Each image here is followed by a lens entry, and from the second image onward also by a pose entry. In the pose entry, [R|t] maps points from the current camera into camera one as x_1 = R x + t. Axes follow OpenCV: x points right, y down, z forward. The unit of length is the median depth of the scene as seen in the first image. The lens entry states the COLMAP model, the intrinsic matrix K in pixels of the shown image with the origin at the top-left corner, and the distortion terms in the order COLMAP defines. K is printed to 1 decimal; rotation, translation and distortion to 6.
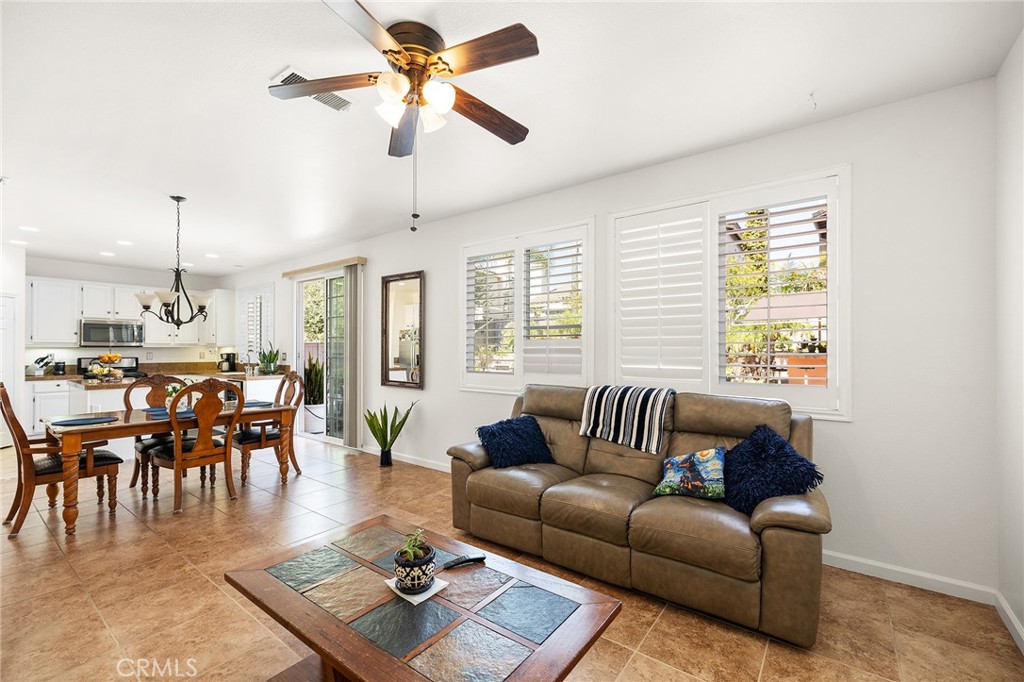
lens RADIAL K [[432.7, 0, 507.9], [0, 432.7, 347.6], [0, 0, 1]] dist [0.002018, -0.000108]
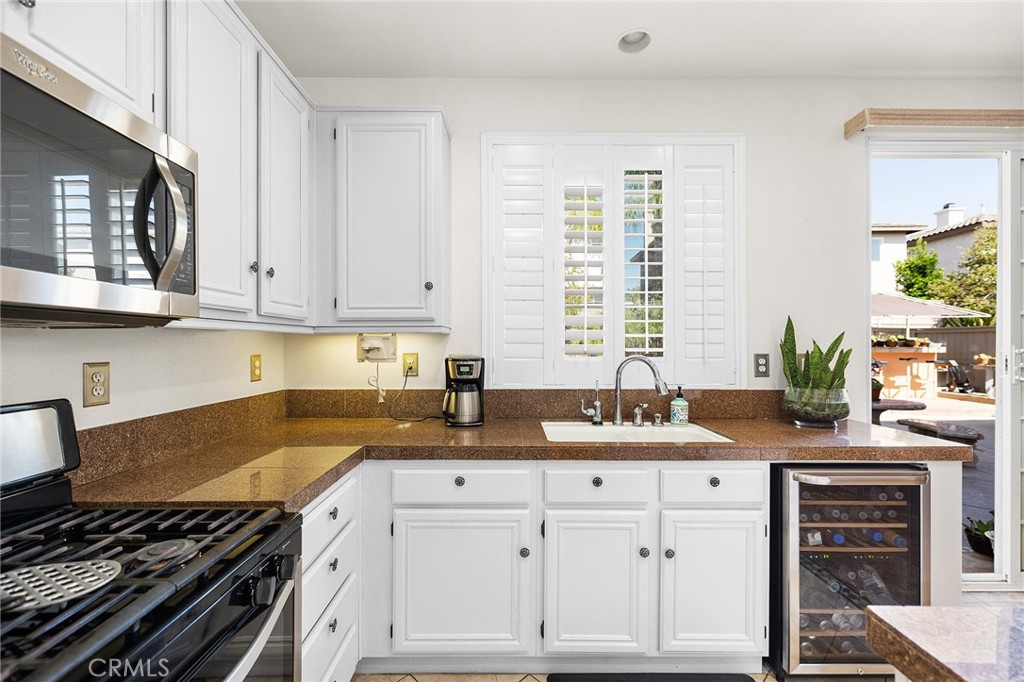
lens RADIAL K [[432.7, 0, 511.3], [0, 432.7, 342.3], [0, 0, 1]] dist [0.002018, -0.000108]
pose [[0.791893, 0.004372, 0.610644, -0.930376], [-0.003225, 0.999990, -0.002978, 0.005060], [-0.610651, 0.000389, 0.791899, 0.904348]]
